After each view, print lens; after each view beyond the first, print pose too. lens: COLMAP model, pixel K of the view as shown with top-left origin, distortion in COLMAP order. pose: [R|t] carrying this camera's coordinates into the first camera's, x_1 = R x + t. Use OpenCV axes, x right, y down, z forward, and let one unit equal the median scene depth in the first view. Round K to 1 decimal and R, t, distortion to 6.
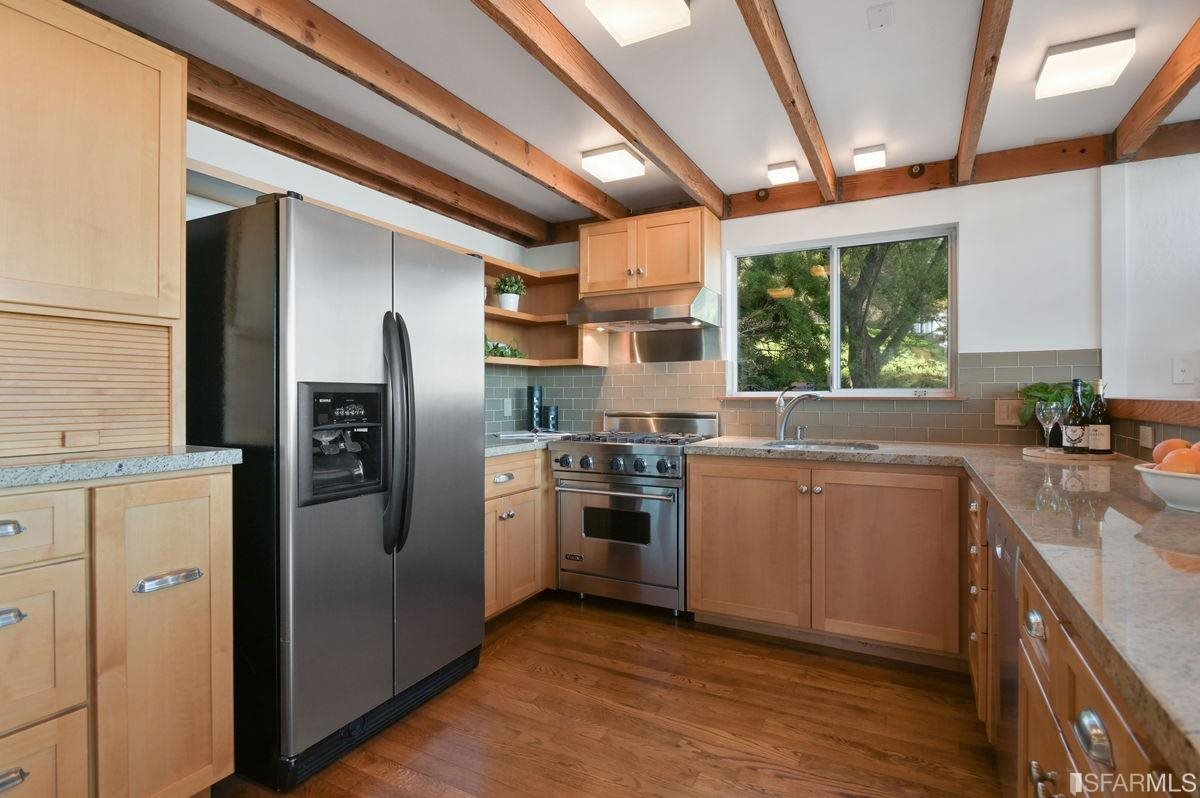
lens RADIAL K [[575.9, 0, 607.4], [0, 575.9, 394.8], [0, 0, 1]] dist [-0.014209, 0.001874]
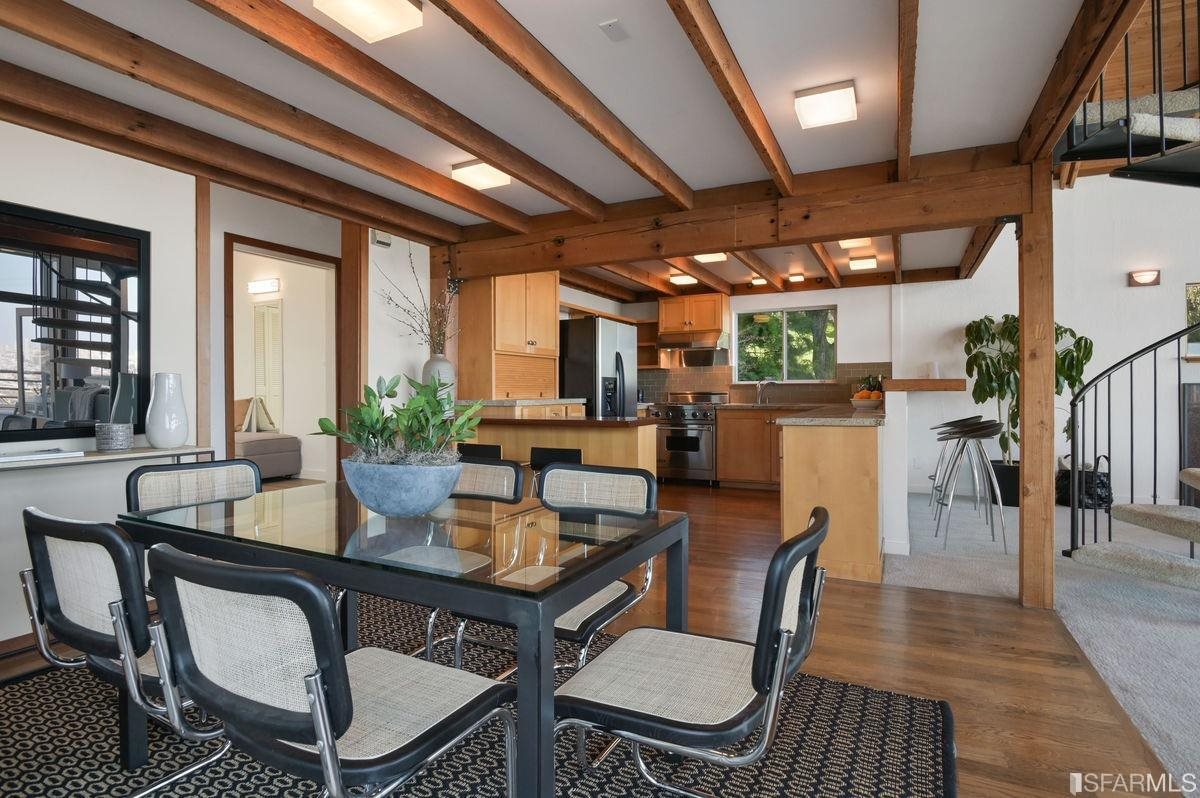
lens RADIAL K [[599.2, 0, 595.5], [0, 599.2, 398.0], [0, 0, 1]] dist [-0.012993, -0.001549]
pose [[0.999953, -0.004593, 0.008544, -0.301090], [0.004488, 0.999915, 0.012256, 0.026235], [-0.008600, -0.012217, 0.999888, -1.133944]]
